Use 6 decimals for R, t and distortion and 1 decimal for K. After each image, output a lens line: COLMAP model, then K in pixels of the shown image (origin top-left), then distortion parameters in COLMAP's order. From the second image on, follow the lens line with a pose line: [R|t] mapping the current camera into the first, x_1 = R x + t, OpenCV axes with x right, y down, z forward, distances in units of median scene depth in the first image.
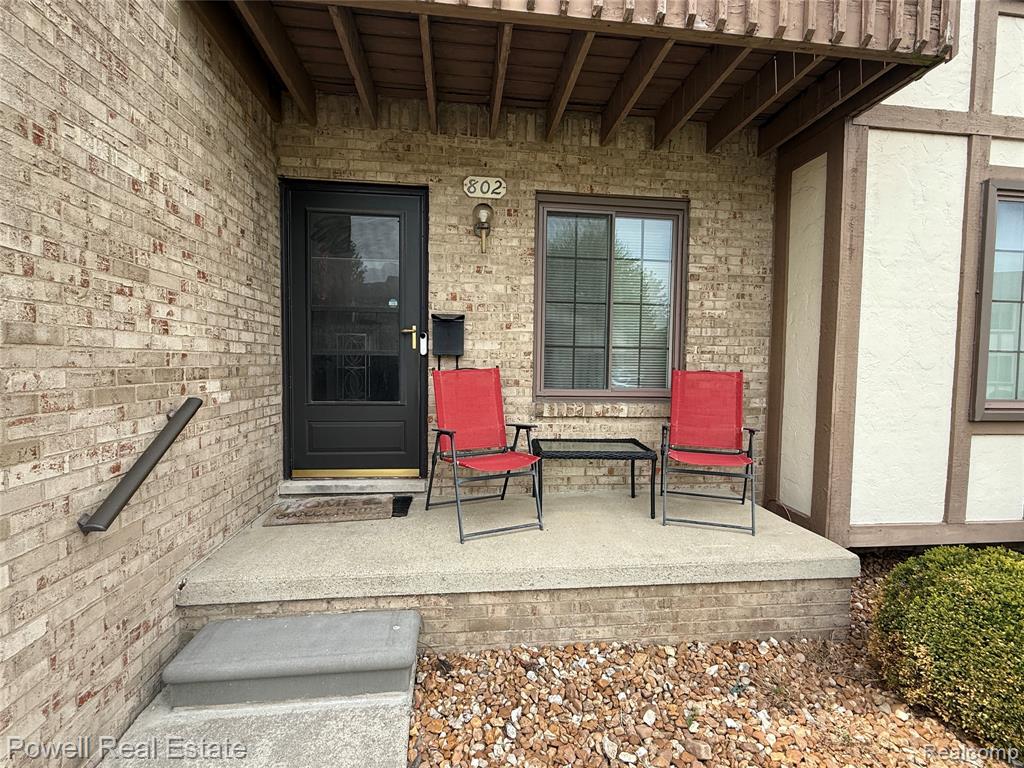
lens RADIAL K [[468.7, 0, 510.9], [0, 468.7, 383.8], [0, 0, 1]] dist [-0.004890, -0.000293]
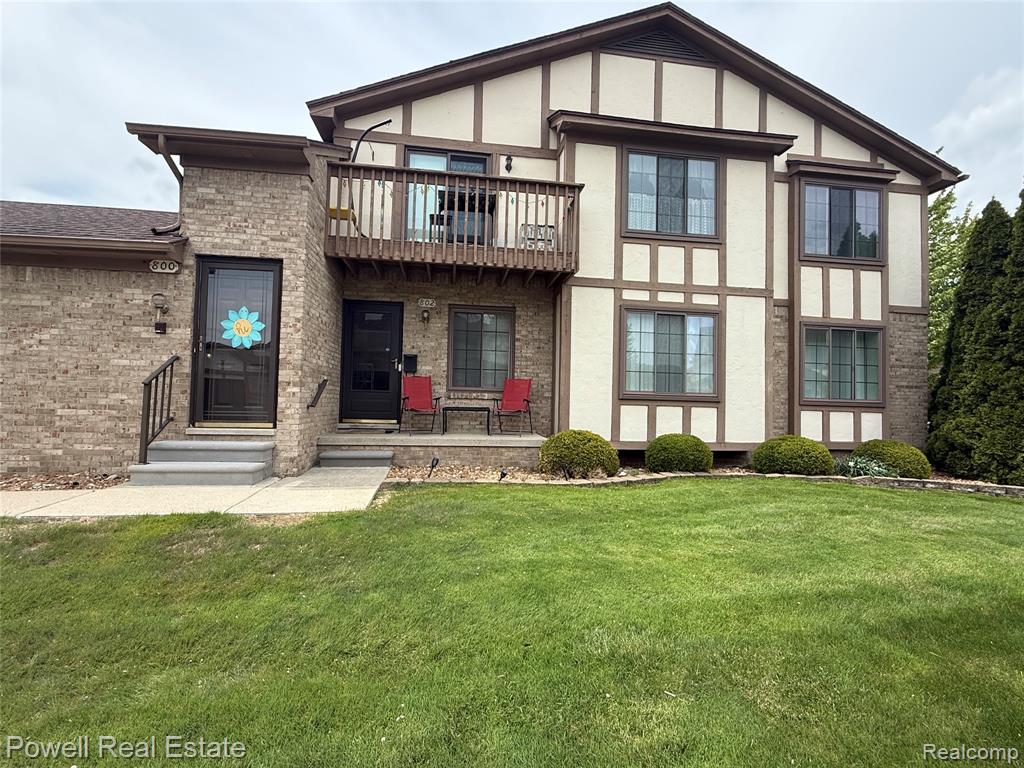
lens RADIAL K [[468.7, 0, 513.7], [0, 468.7, 385.7], [0, 0, 1]] dist [-0.004890, -0.000293]
pose [[0.999632, 0.008881, 0.025628, 0.333491], [-0.006793, 0.996737, -0.080431, 0.200555], [-0.026259, 0.080228, 0.996431, -1.391620]]
